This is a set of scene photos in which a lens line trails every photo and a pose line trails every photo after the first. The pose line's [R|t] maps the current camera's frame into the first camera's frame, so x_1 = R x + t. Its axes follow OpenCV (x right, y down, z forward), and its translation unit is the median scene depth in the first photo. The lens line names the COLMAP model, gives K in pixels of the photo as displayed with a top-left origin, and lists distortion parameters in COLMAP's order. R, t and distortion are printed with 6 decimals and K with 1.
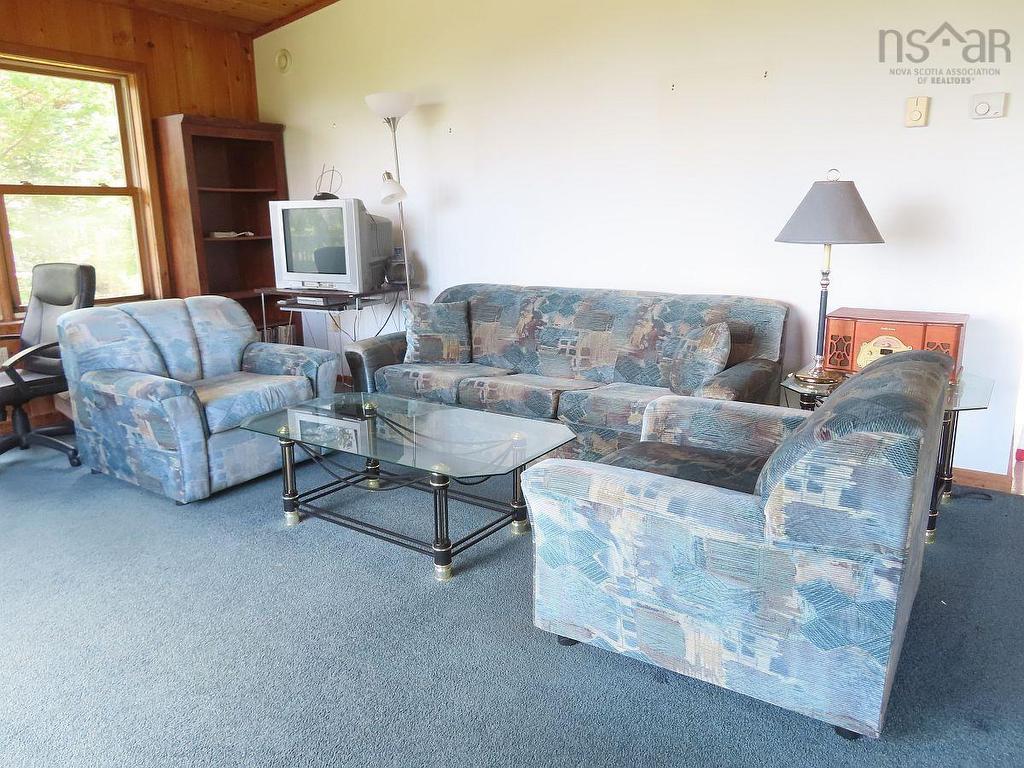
lens RADIAL K [[735.9, 0, 508.7], [0, 735.9, 387.1], [0, 0, 1]] dist [-0.007279, 0.001796]
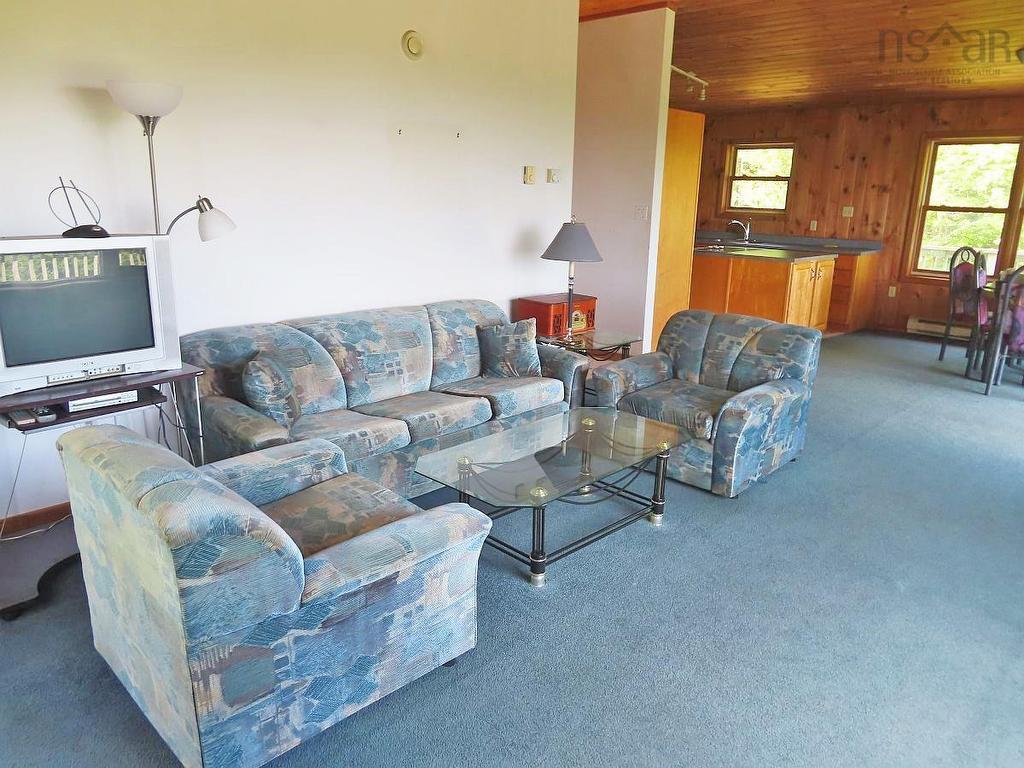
lens RADIAL K [[735.9, 0, 508.7], [0, 735.9, 387.1], [0, 0, 1]] dist [-0.007279, 0.001796]
pose [[0.175619, -0.241982, 0.954255, -0.983417], [0.199489, 0.957958, 0.206207, -0.231800], [-0.964034, 0.154149, 0.216508, 0.664150]]
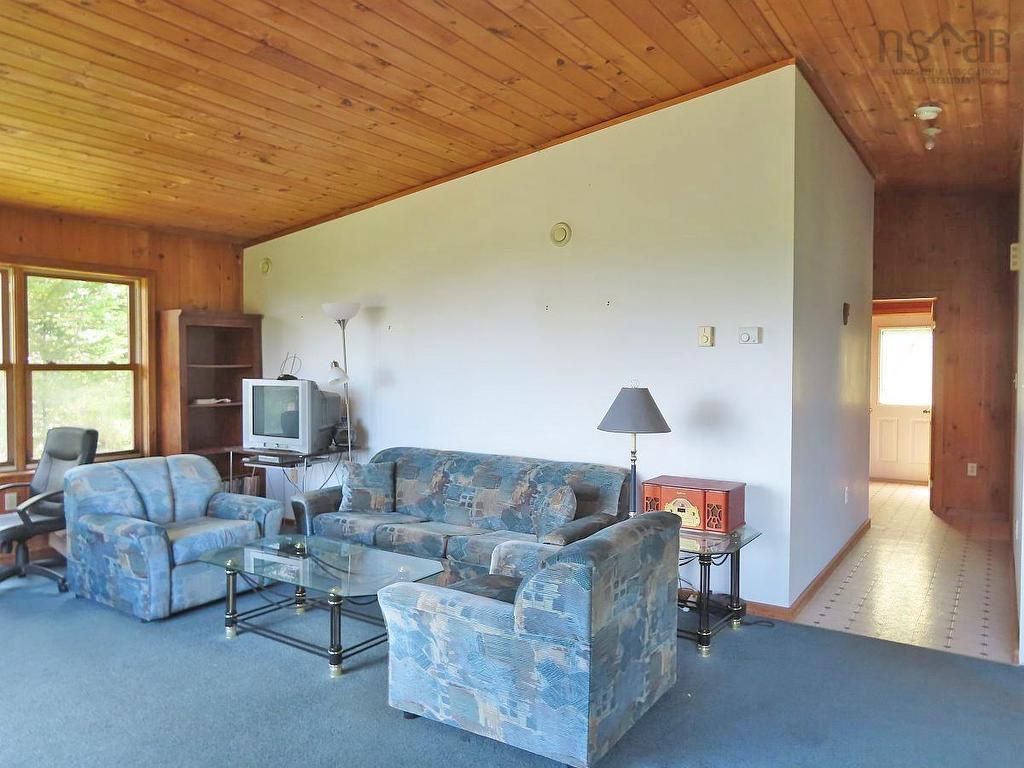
lens RADIAL K [[735.9, 0, 508.7], [0, 735.9, 387.1], [0, 0, 1]] dist [-0.007279, 0.001796]
pose [[0.999723, 0.018645, 0.014377, 0.141298], [-0.015488, 0.980707, -0.194870, -0.001181], [-0.017733, 0.194594, 0.980724, -0.304253]]
